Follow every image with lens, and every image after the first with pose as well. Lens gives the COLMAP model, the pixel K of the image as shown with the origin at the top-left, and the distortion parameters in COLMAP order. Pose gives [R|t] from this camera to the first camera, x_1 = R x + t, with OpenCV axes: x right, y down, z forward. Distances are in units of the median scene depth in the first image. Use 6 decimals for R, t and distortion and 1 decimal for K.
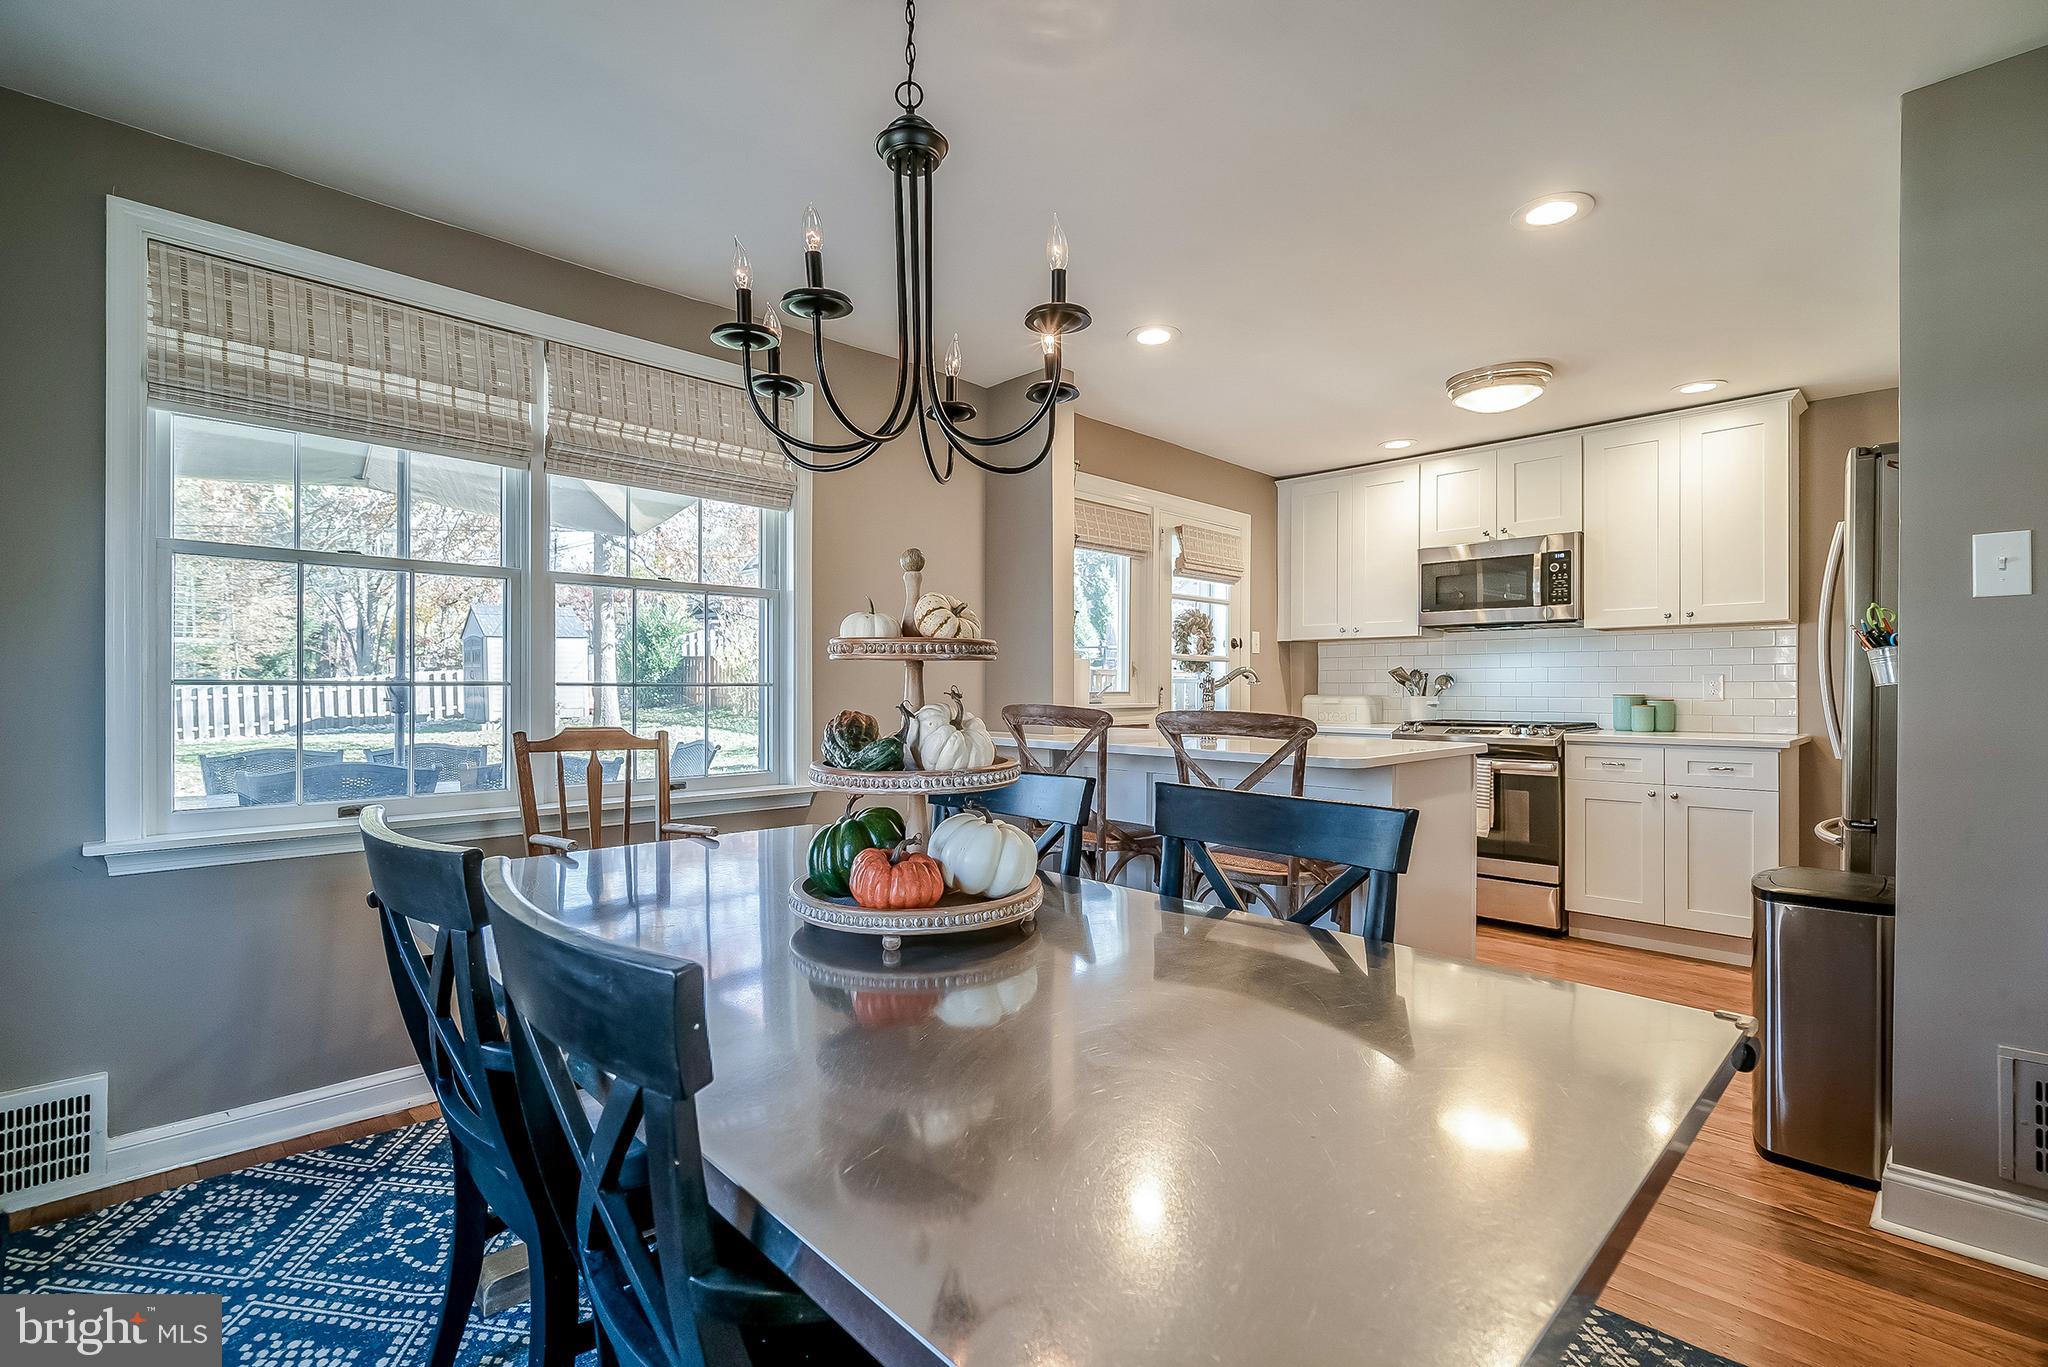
lens RADIAL K [[934.9, 0, 1051.1], [0, 934.9, 690.1], [0, 0, 1]] dist [-0.005810, 0.001703]
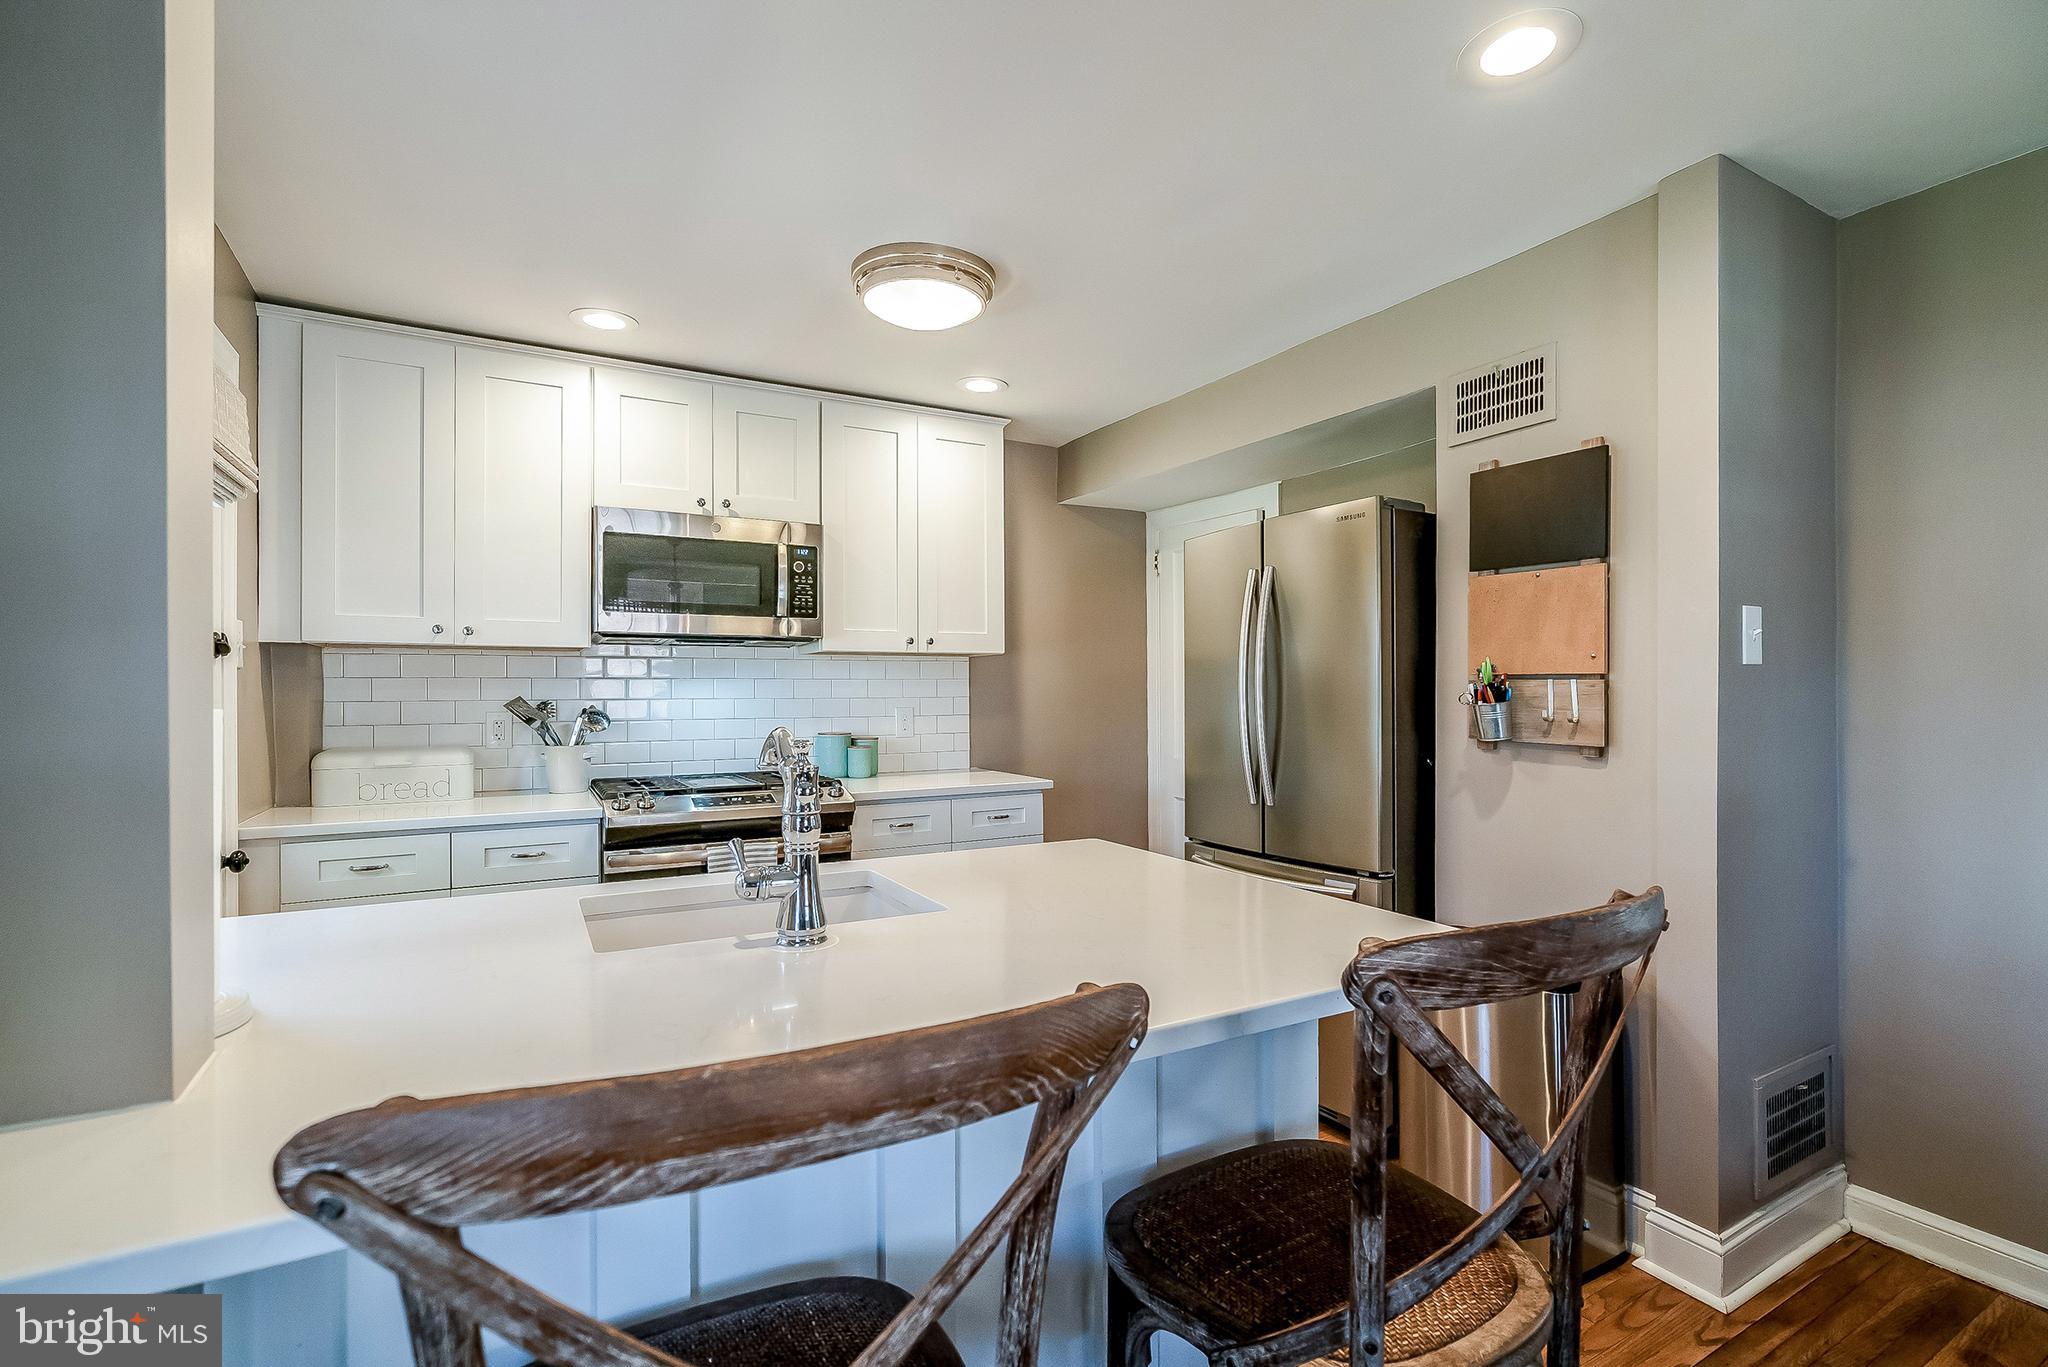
lens RADIAL K [[934.9, 0, 1018.1], [0, 934.9, 698.7], [0, 0, 1]] dist [-0.005810, 0.001703]
pose [[0.300934, -0.010515, 0.953587, -0.114207], [0.005441, 0.999942, 0.009309, -0.032780], [-0.953629, 0.002387, 0.300974, 0.611326]]
